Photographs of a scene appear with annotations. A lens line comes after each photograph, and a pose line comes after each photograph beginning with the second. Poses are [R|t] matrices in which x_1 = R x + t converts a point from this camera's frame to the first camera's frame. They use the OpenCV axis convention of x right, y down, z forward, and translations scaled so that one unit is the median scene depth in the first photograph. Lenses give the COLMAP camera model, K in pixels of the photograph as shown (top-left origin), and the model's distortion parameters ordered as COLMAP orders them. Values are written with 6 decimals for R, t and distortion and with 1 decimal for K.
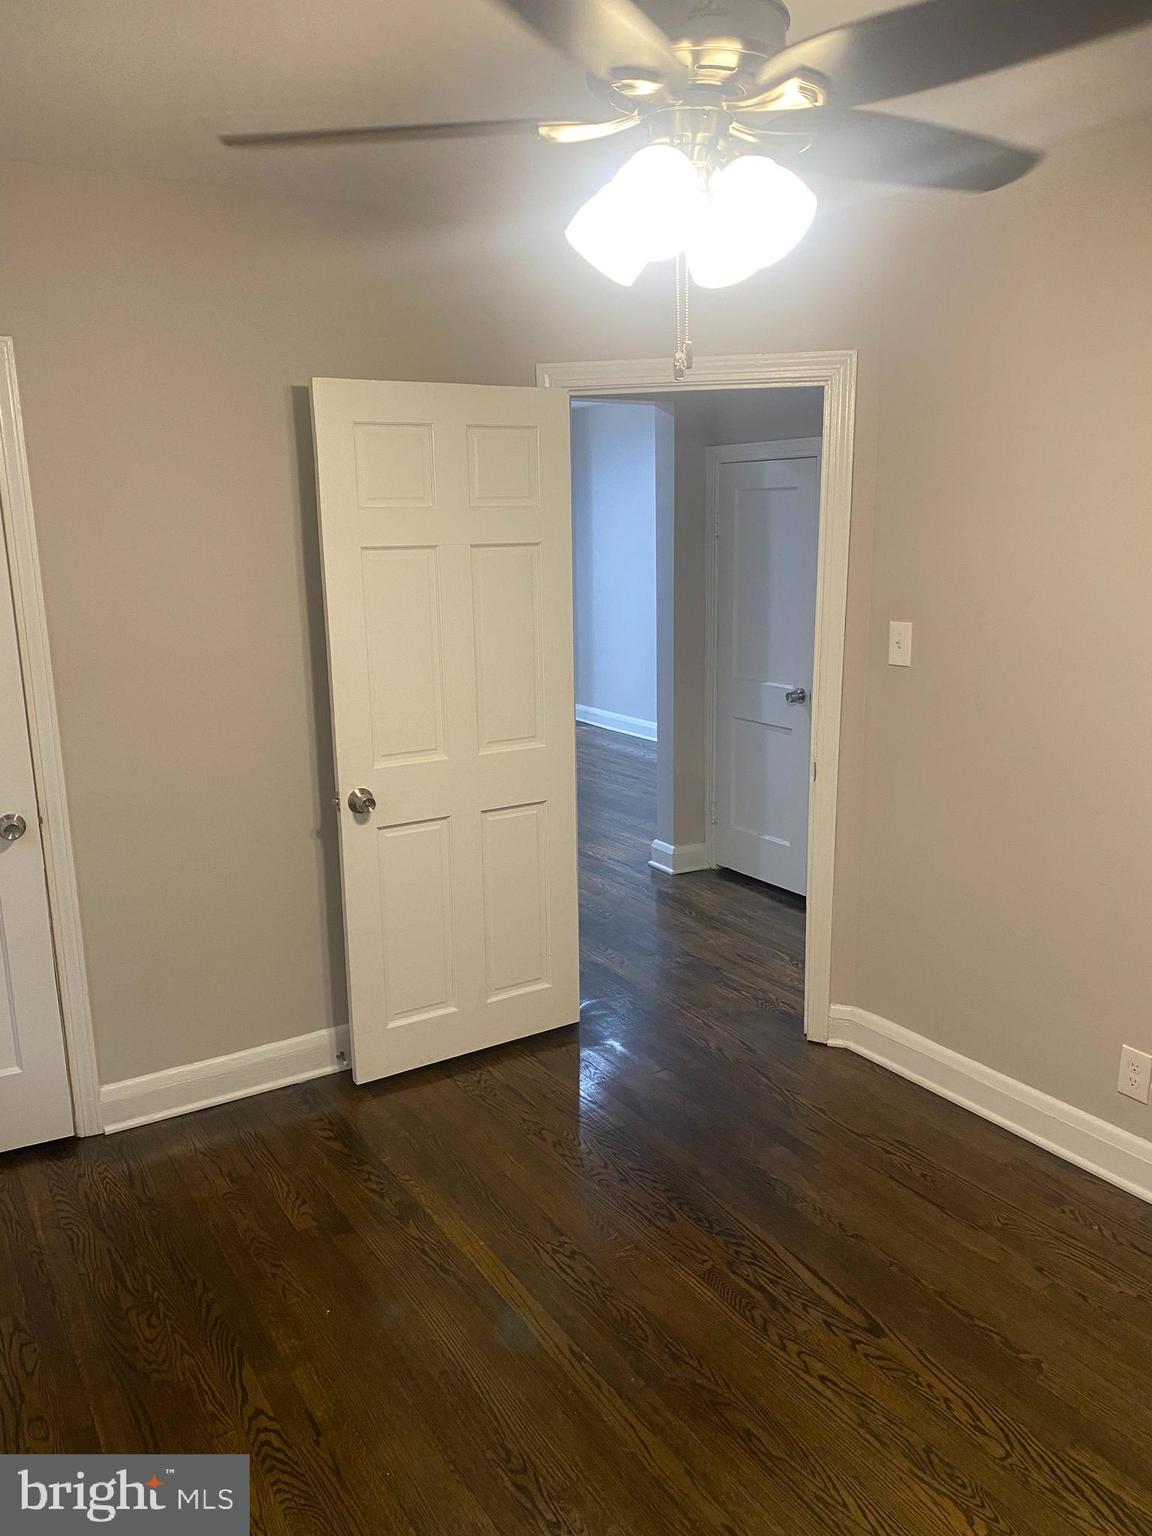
lens RADIAL K [[1173.8, 0, 576.0], [0, 1173.8, 768.0], [0, 0, 1]] dist [0.093145, -0.129173]
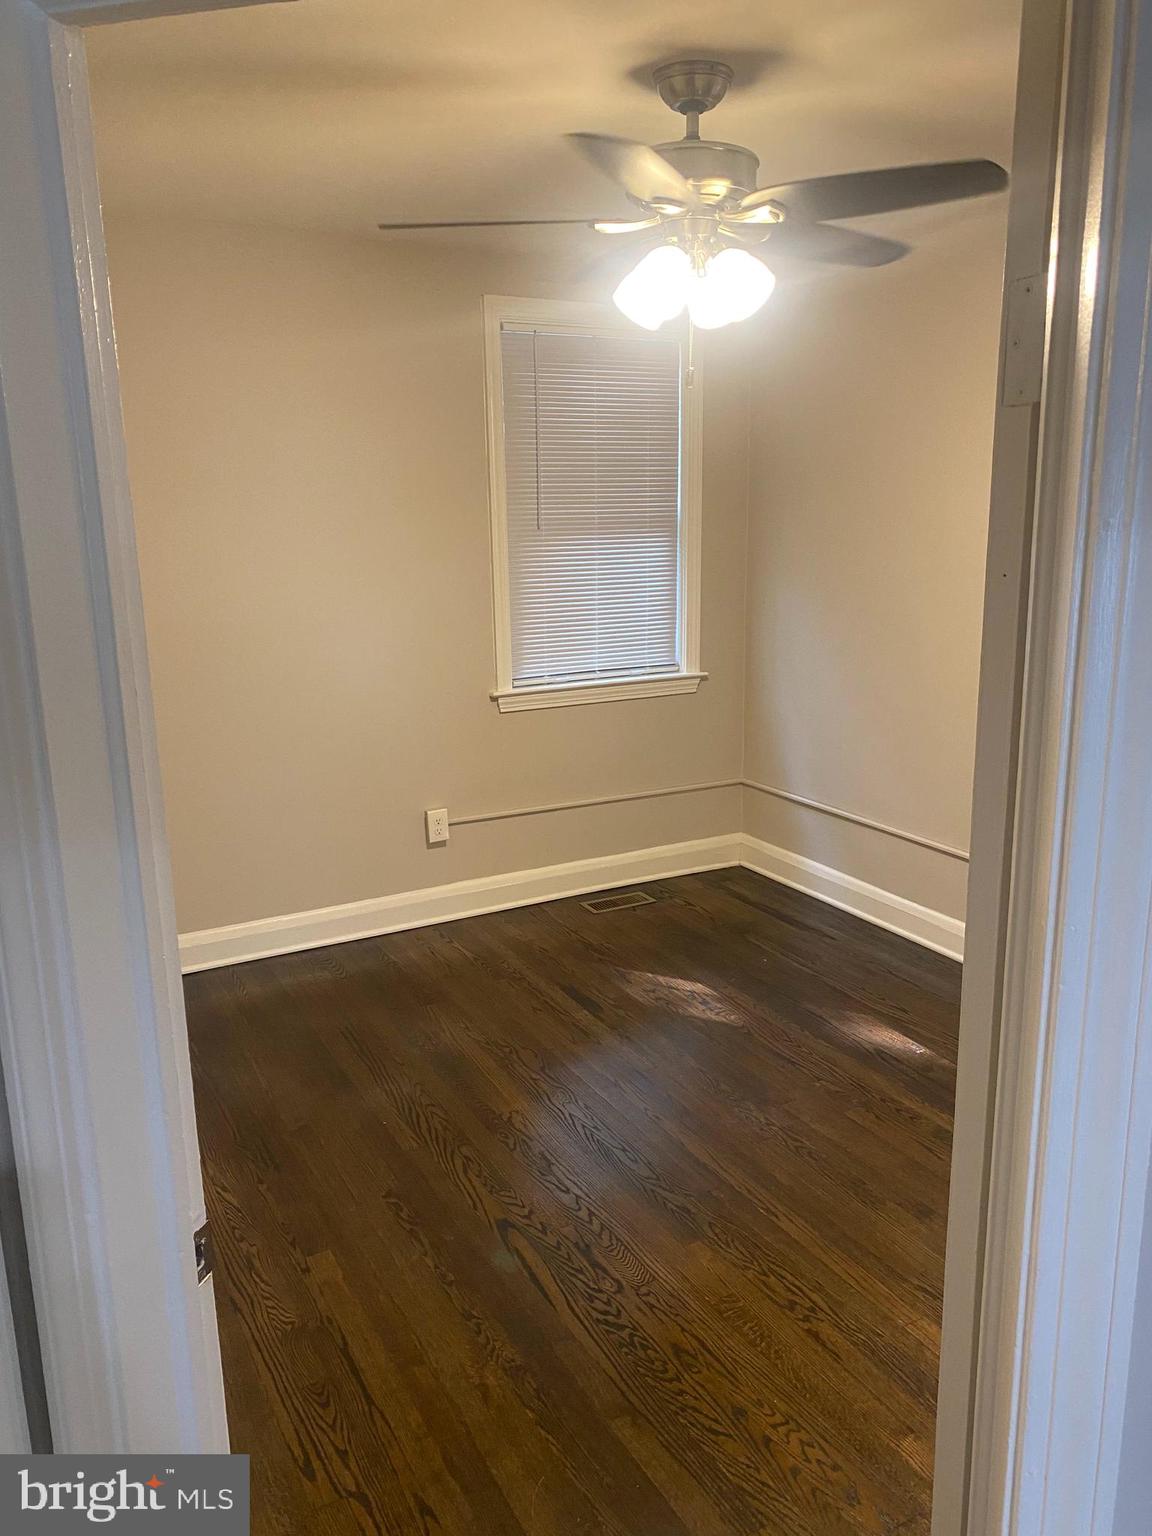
lens RADIAL K [[1173.8, 0, 576.0], [0, 1173.8, 768.0], [0, 0, 1]] dist [0.093145, -0.129173]
pose [[-0.997724, 0.014949, 0.065747, 0.098612], [0.041639, 0.903553, 0.426447, -0.364392], [-0.053031, 0.428215, -0.902120, 1.714733]]
